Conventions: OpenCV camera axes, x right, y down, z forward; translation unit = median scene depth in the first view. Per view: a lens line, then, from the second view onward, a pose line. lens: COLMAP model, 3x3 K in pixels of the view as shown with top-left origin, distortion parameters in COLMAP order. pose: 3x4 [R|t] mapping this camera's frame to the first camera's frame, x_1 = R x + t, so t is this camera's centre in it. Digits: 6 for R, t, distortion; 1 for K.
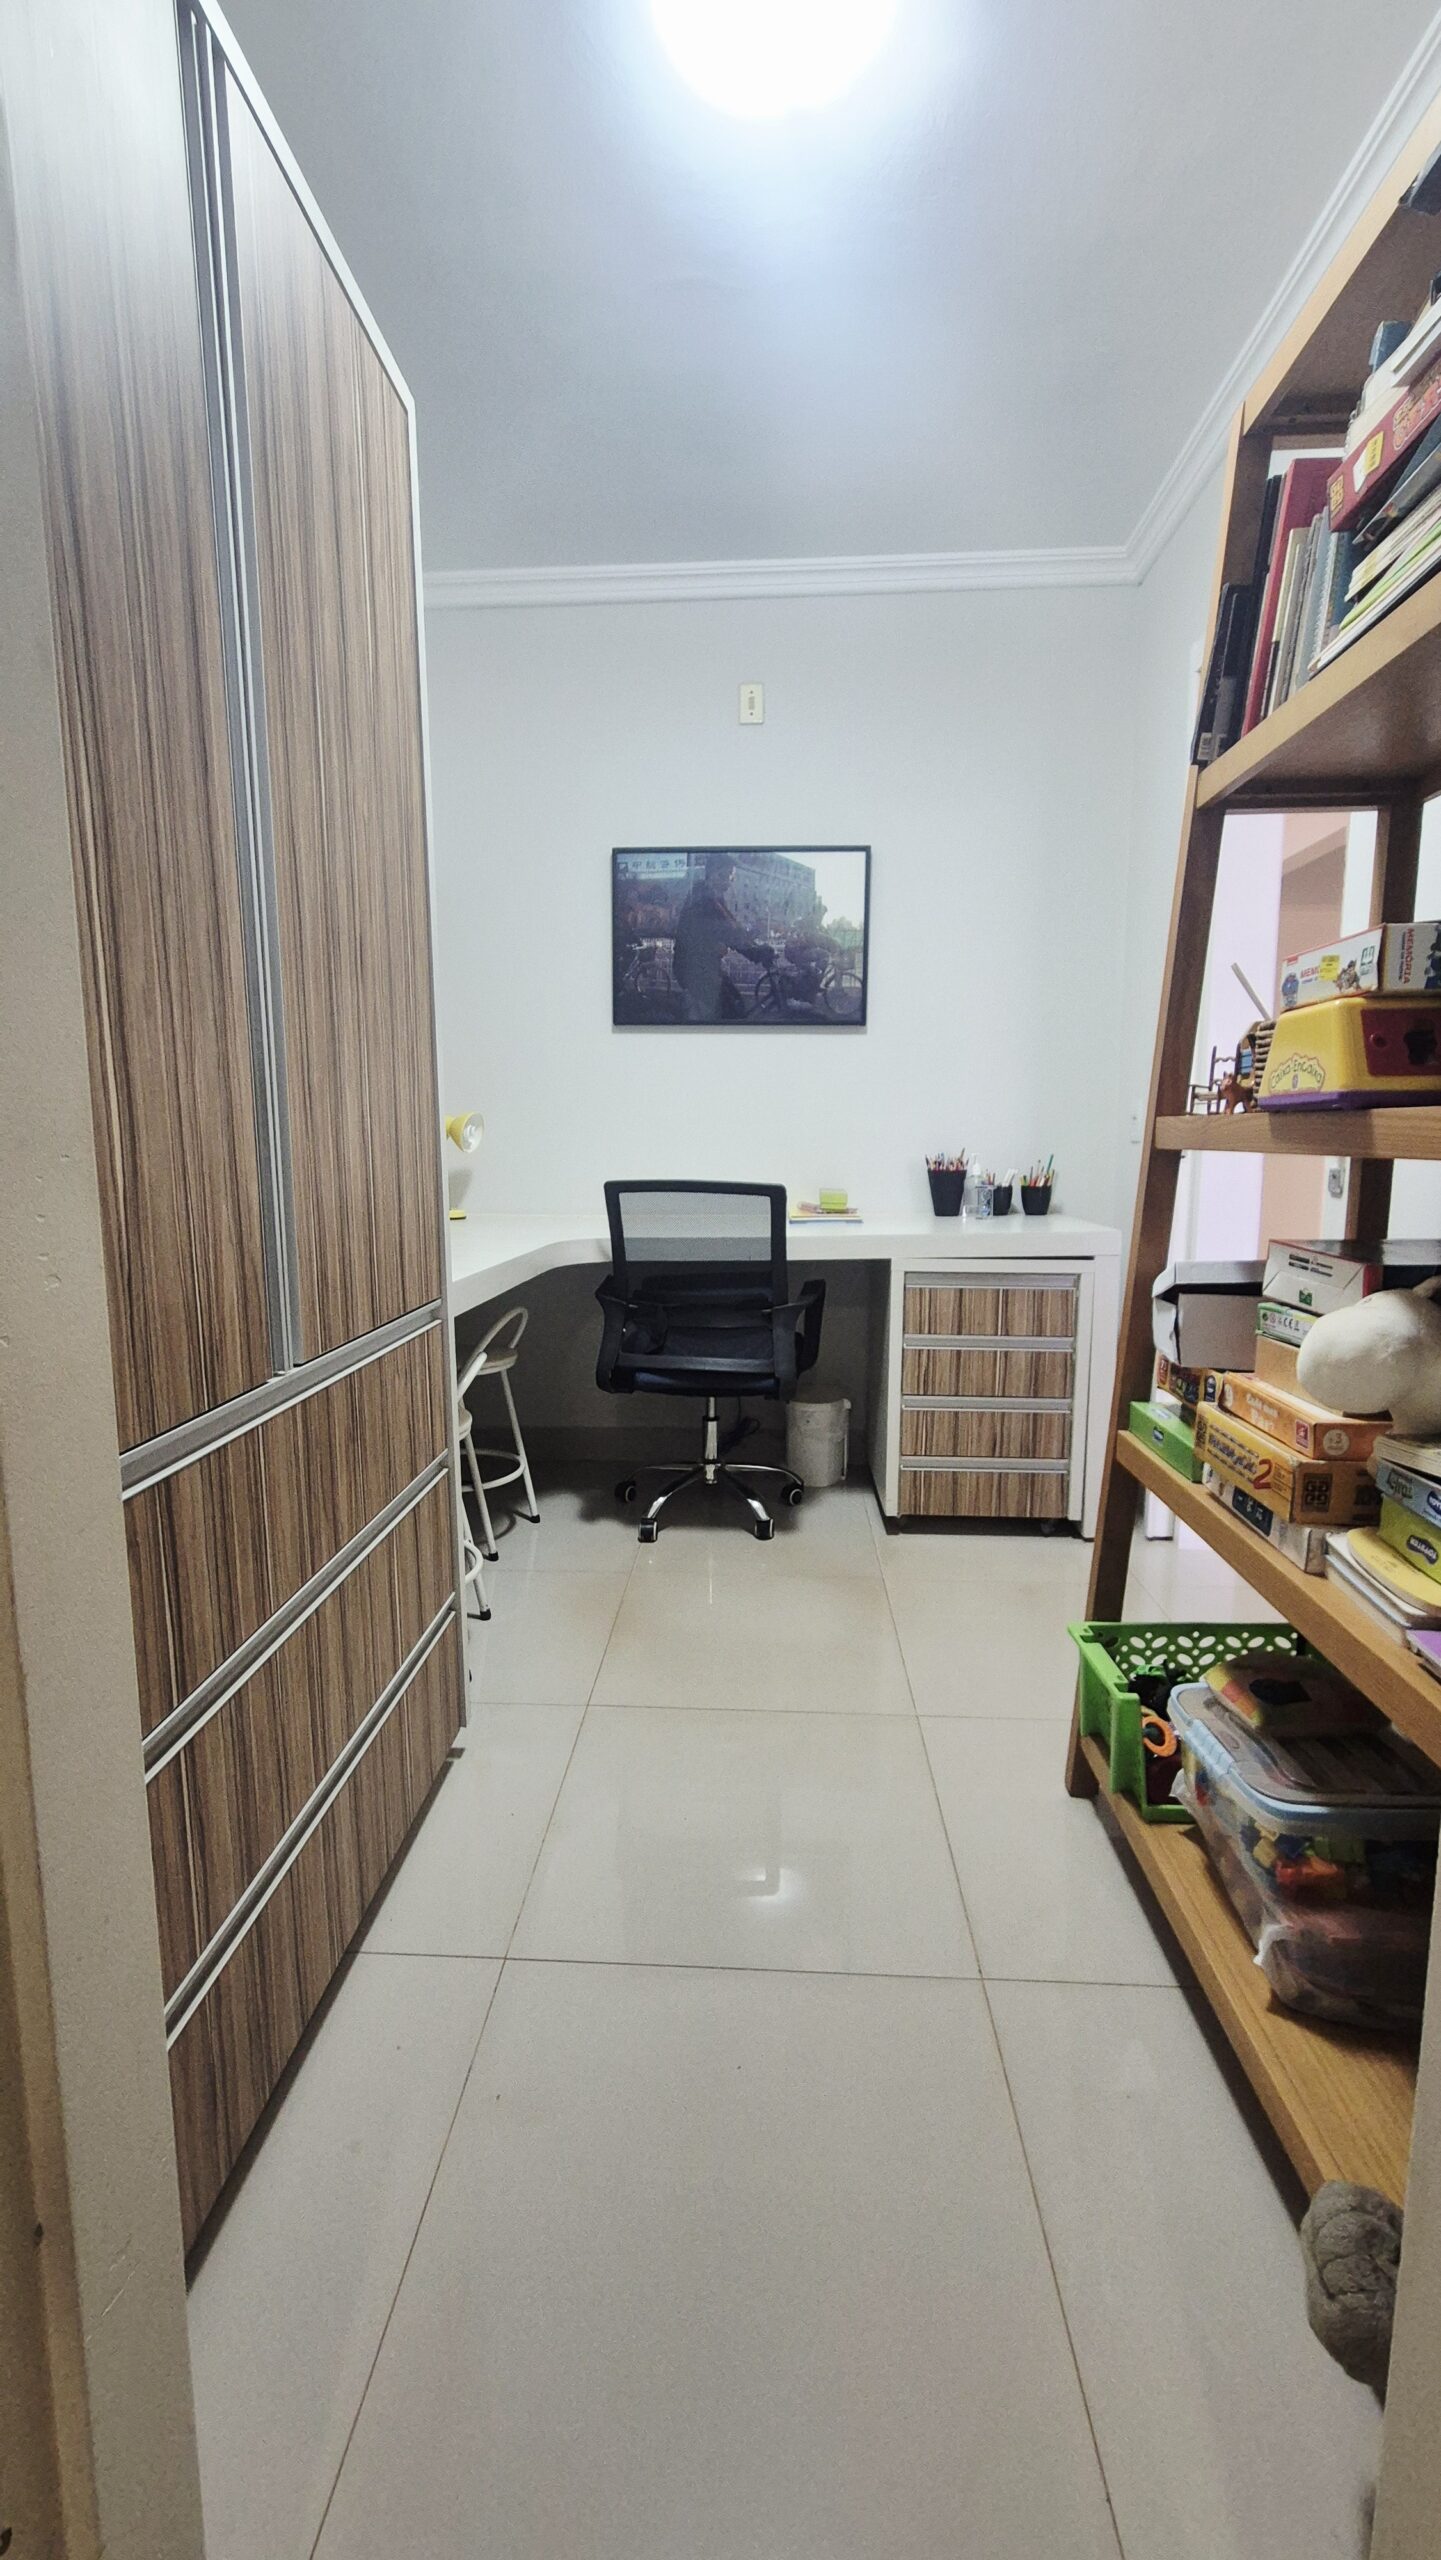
lens RADIAL K [[1052.2, 0, 699.3], [0, 1052.2, 1286.0], [0, 0, 1]] dist [-0.002146, -0.000201]
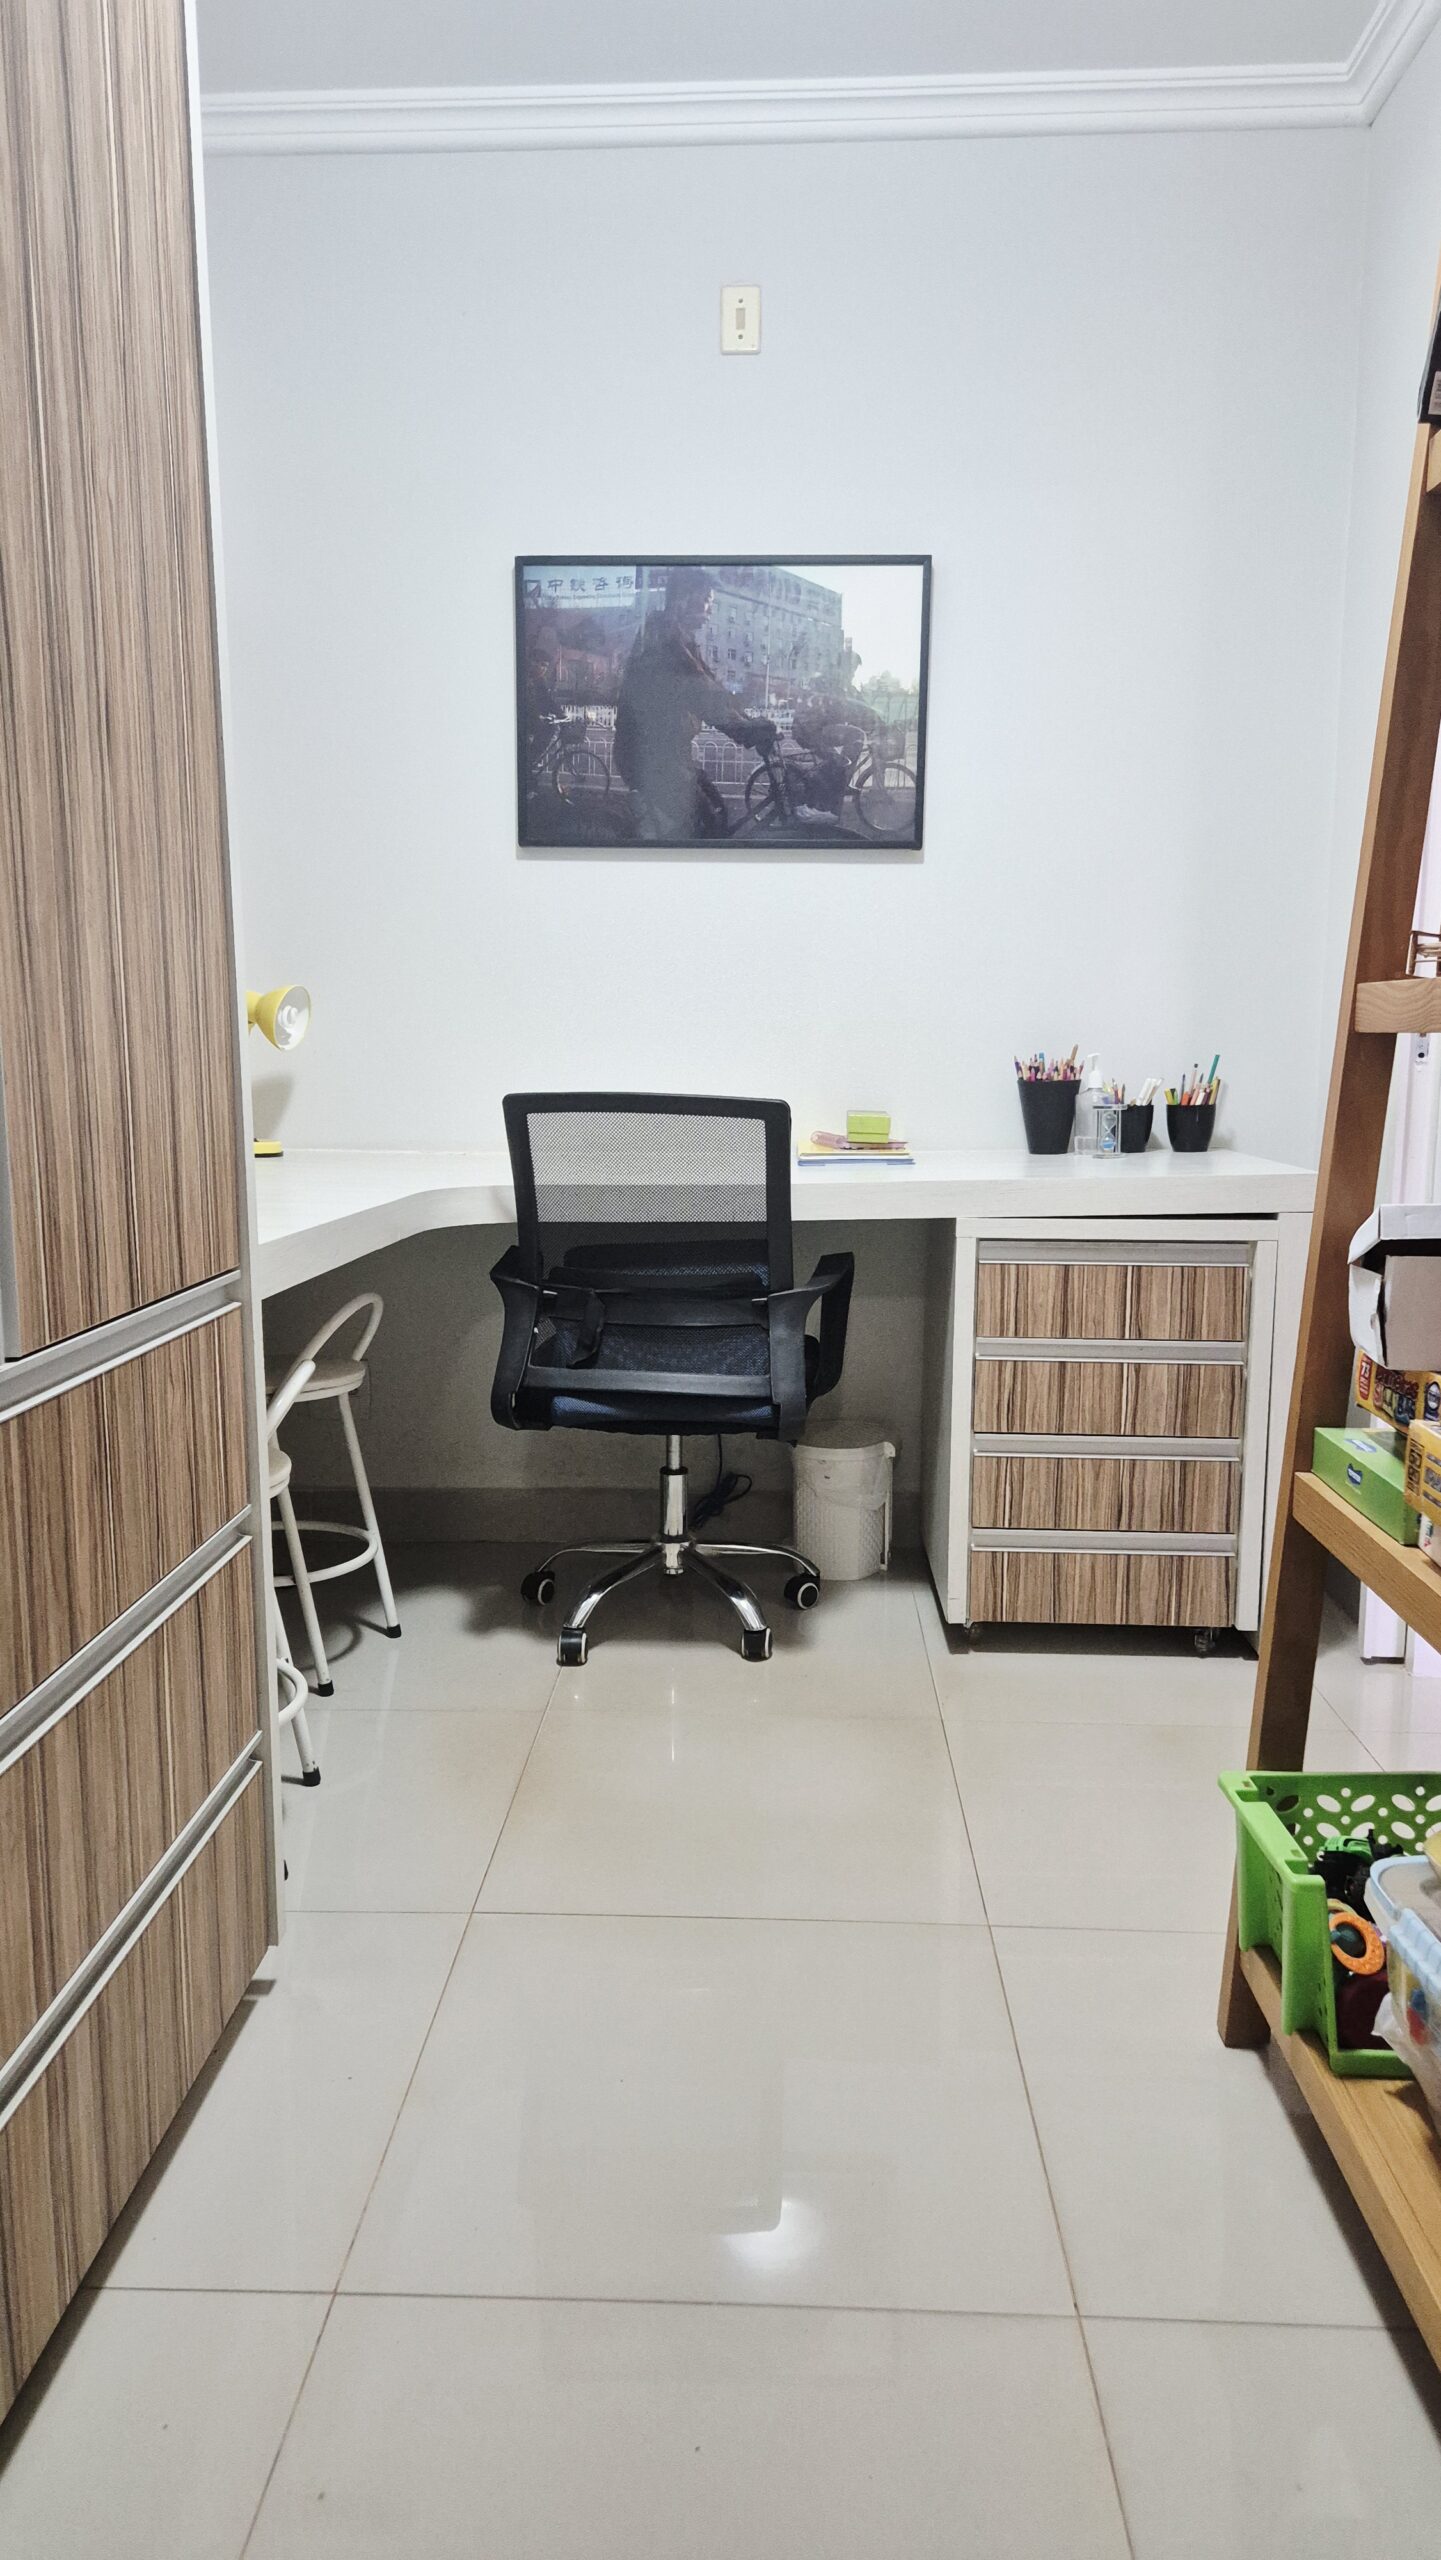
lens RADIAL K [[1691.5, 0, 694.0], [0, 1691.5, 1290.3], [0, 0, 1]] dist [0.086436, -0.078238]
pose [[0.999848, 0.000313, 0.017430, 0.006077], [-0.000460, 0.999964, 0.008432, 0.009181], [-0.017427, -0.008439, 0.999813, -0.019275]]
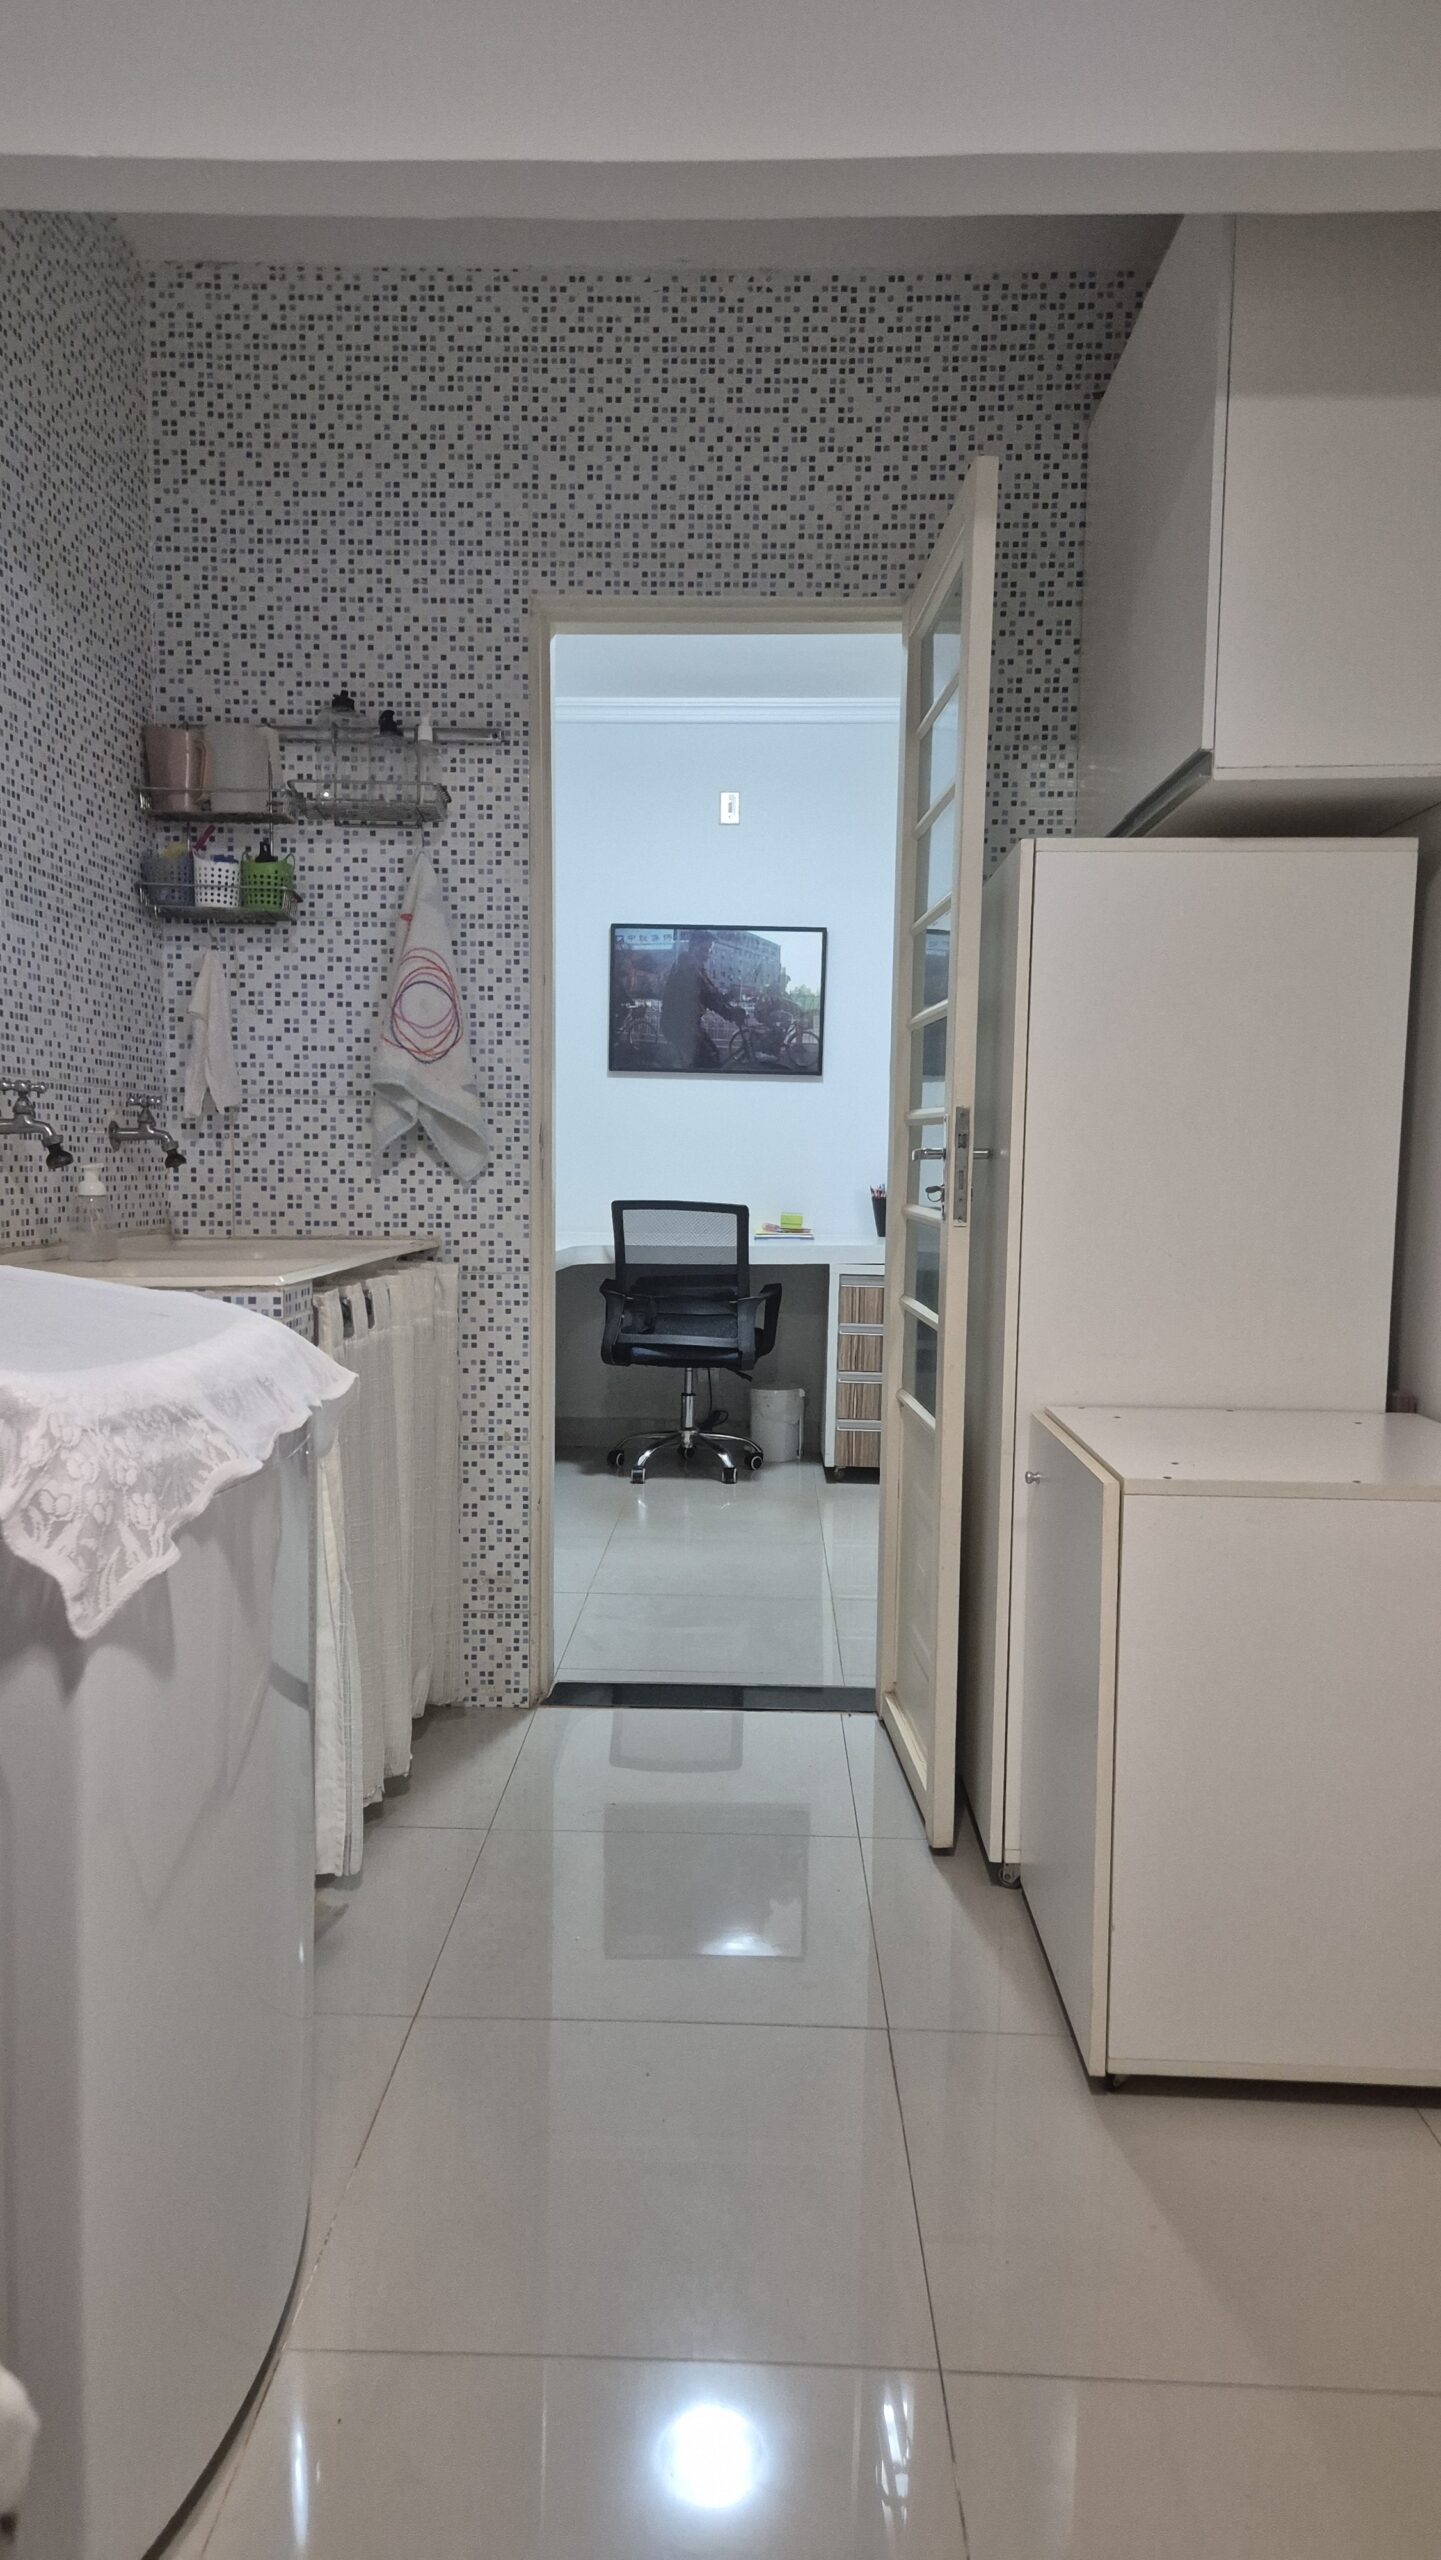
lens RADIAL K [[1691.5, 0, 694.0], [0, 1691.5, 1290.3], [0, 0, 1]] dist [0.086436, -0.078238]
pose [[0.999428, 0.015939, 0.029837, -0.047890], [-0.014258, 0.998345, -0.055710, 0.126362], [-0.030675, 0.055253, 0.998001, -1.089049]]
